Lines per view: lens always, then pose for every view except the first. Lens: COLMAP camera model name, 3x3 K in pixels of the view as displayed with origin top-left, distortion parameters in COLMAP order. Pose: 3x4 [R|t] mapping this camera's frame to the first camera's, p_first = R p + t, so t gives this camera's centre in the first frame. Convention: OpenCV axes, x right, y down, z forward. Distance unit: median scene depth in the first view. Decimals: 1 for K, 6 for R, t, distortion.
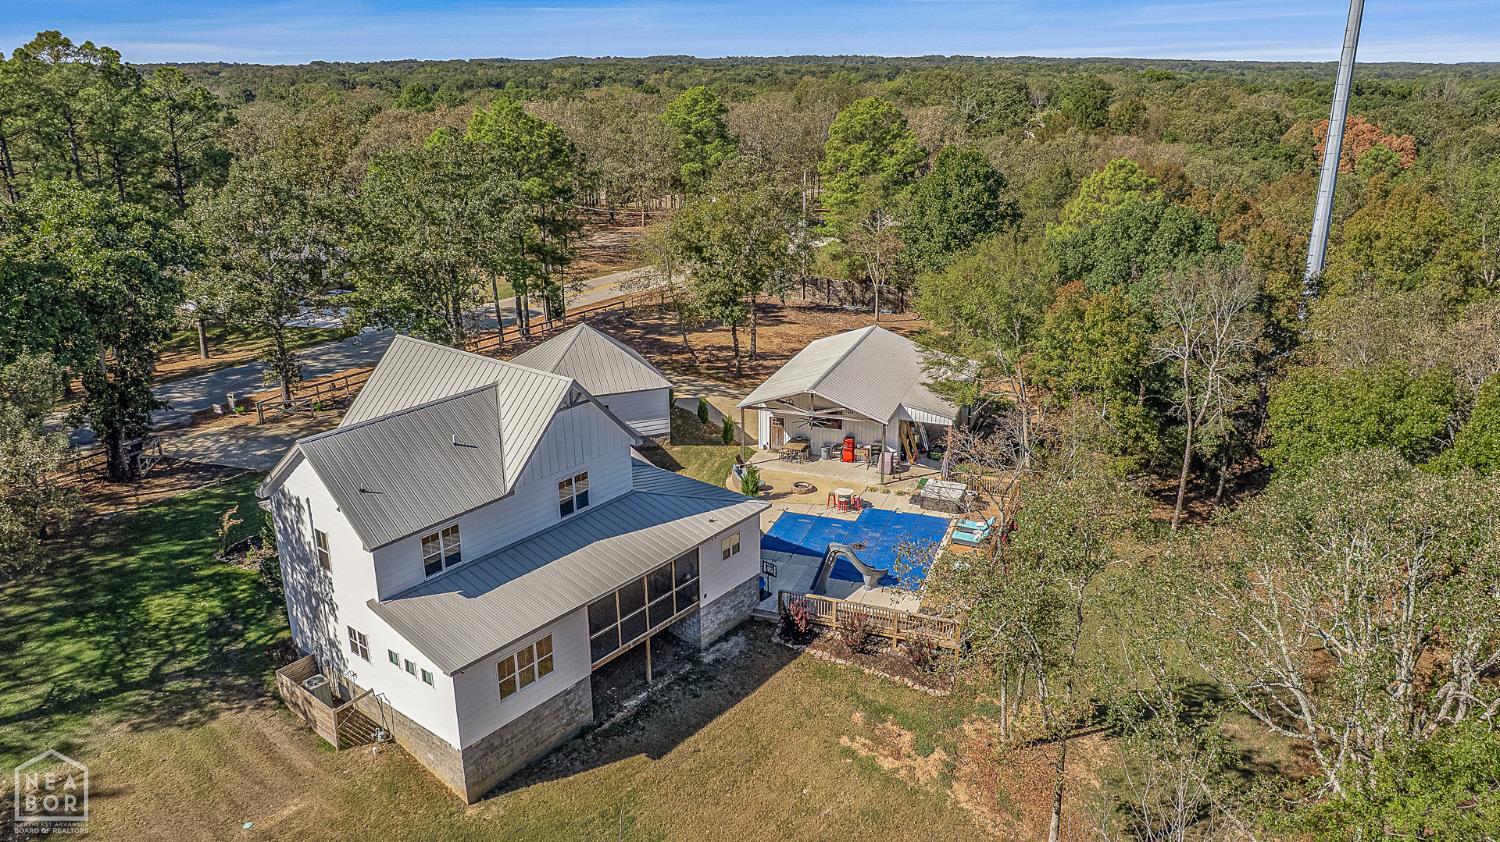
lens RADIAL K [[1092.2, 0, 763.6], [0, 1092.2, 408.6], [0, 0, 1]] dist [-0.064134, 0.066215]
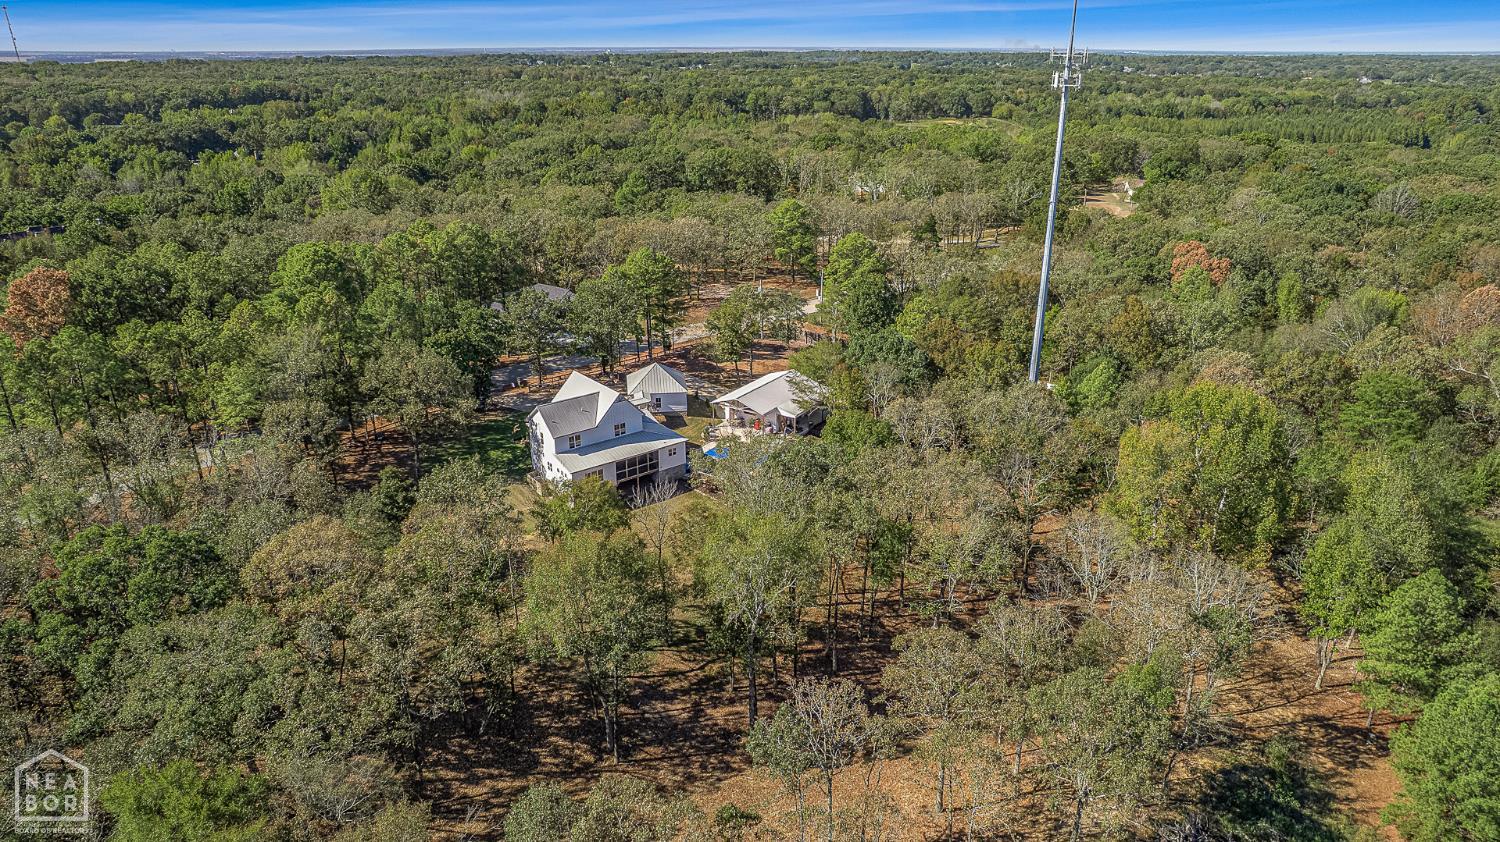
lens RADIAL K [[1092.2, 0, 748.5], [0, 1092.2, 426.0], [0, 0, 1]] dist [-0.064134, 0.066215]
pose [[0.967831, 0.089665, -0.235080, 0.861165], [-0.078447, 0.995306, 0.056666, -0.128714], [0.239057, -0.036402, 0.970323, -1.826151]]
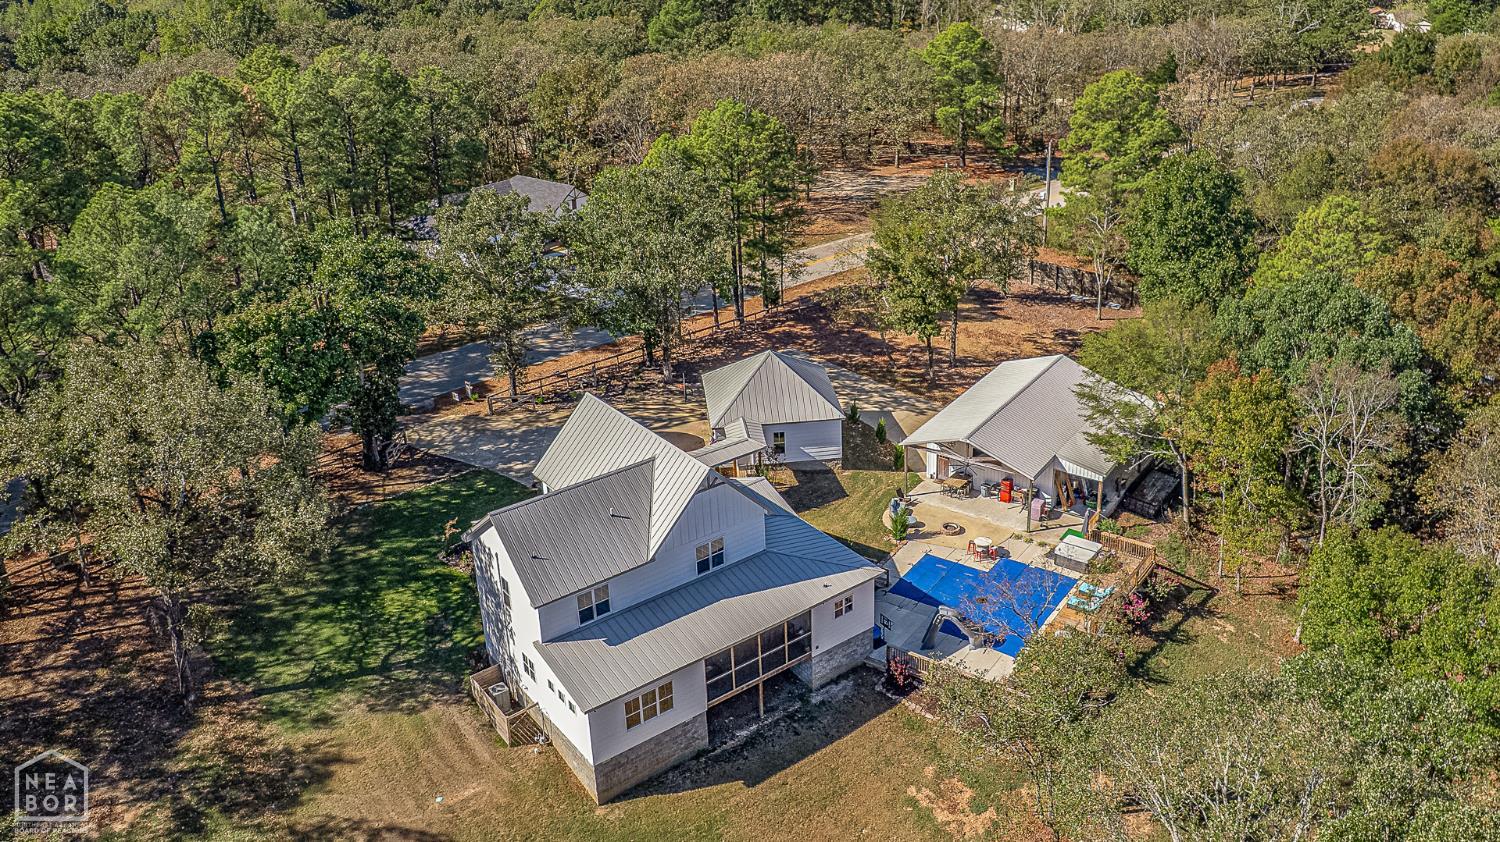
lens RADIAL K [[1262.5, 0, 830.3], [0, 1262.5, 351.2], [0, 0, 1]] dist [-0.052574, -0.010064]
pose [[0.976268, 0.076194, -0.202720, 0.206986], [-0.063410, 0.995611, 0.068833, -0.235487], [0.207074, -0.054345, 0.976815, -0.298397]]
